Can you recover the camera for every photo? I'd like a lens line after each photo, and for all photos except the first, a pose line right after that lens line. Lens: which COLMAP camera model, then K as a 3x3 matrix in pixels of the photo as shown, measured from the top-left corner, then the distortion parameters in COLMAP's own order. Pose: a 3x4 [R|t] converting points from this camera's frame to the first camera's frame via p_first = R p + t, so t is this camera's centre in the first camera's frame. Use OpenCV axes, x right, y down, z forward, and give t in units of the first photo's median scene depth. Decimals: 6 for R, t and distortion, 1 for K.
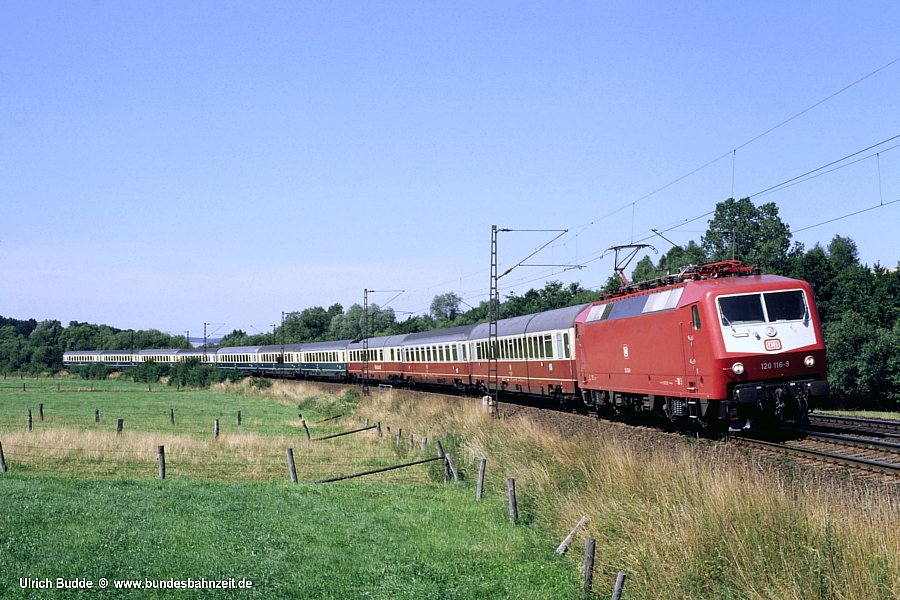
lens RADIAL K [[1458.6, 0, 425.7], [0, 1458.6, 299.2], [0, 0, 1]] dist [-0.094330, -0.045274]
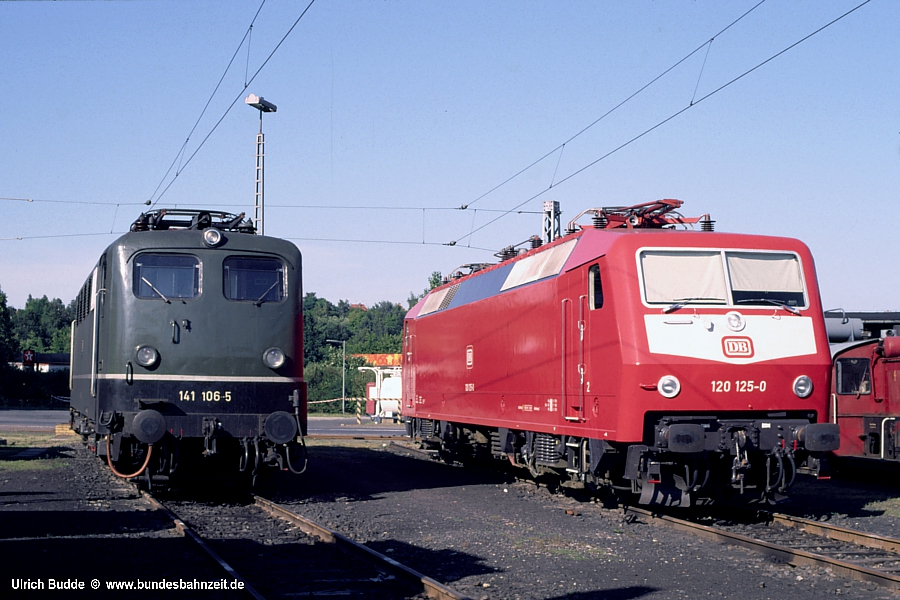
lens RADIAL K [[1422.7, 0, 450.8], [0, 1422.7, 278.9], [0, 0, 1]] dist [-0.075807, -0.005289]
pose [[0.989881, 0.100367, 0.100313, 0.073934], [-0.096128, 0.994294, -0.046242, 0.036211], [-0.104382, 0.036131, 0.993881, 0.446143]]
